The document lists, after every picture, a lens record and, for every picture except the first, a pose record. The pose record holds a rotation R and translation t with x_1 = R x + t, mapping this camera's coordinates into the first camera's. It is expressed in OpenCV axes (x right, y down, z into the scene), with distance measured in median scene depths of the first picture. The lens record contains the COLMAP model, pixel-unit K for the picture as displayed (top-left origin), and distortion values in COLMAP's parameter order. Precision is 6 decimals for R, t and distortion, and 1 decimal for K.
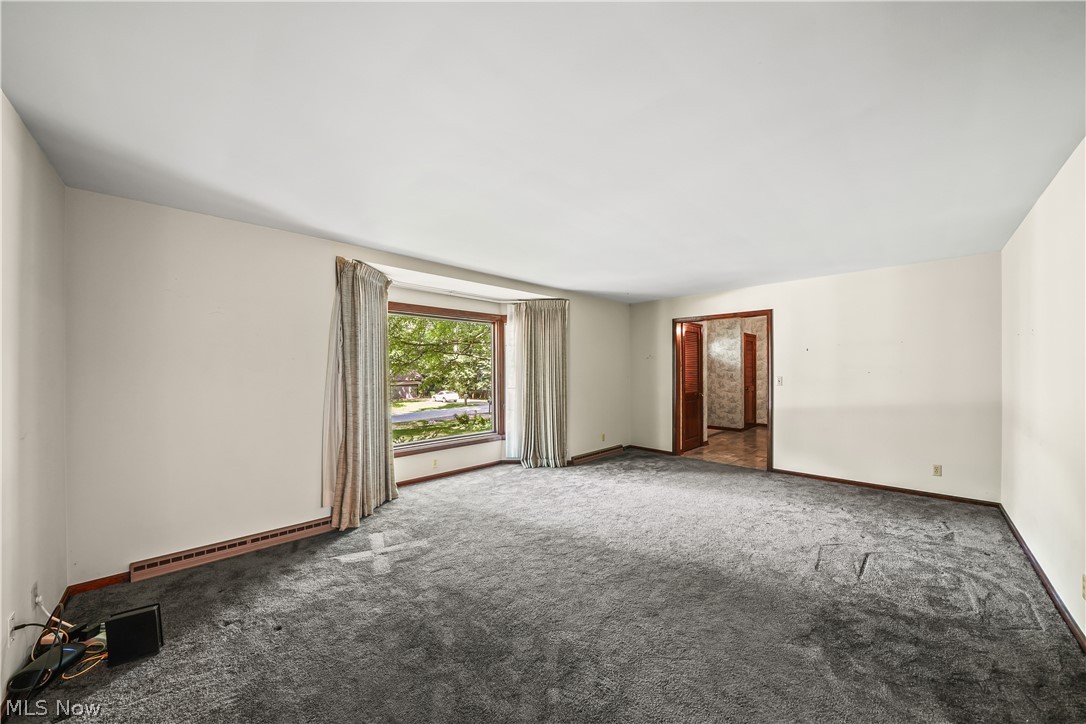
lens RADIAL K [[374.0, 0, 542.0], [0, 374.0, 369.5], [0, 0, 1]] dist [-0.001766, 0.000675]
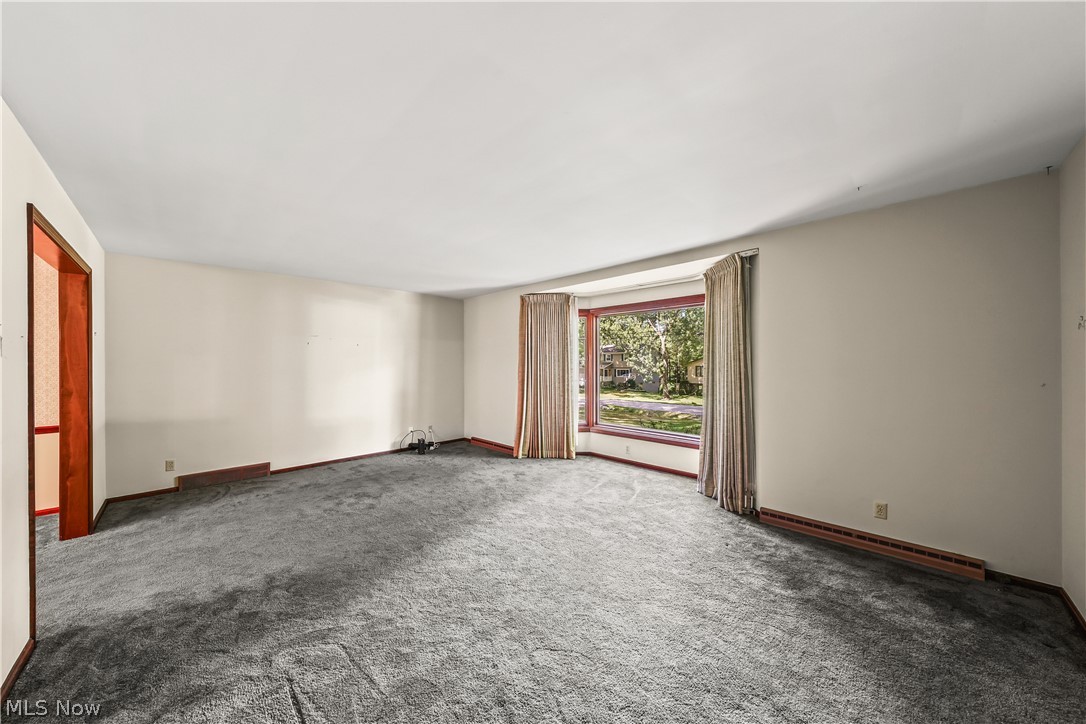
lens RADIAL K [[374.0, 0, 542.5], [0, 374.0, 361.2], [0, 0, 1]] dist [-0.001766, 0.000675]
pose [[0.014827, 0.001289, -0.999889, 0.723282], [0.006345, 0.999979, 0.001383, -0.005229], [0.999870, -0.006364, 0.014818, 0.682834]]
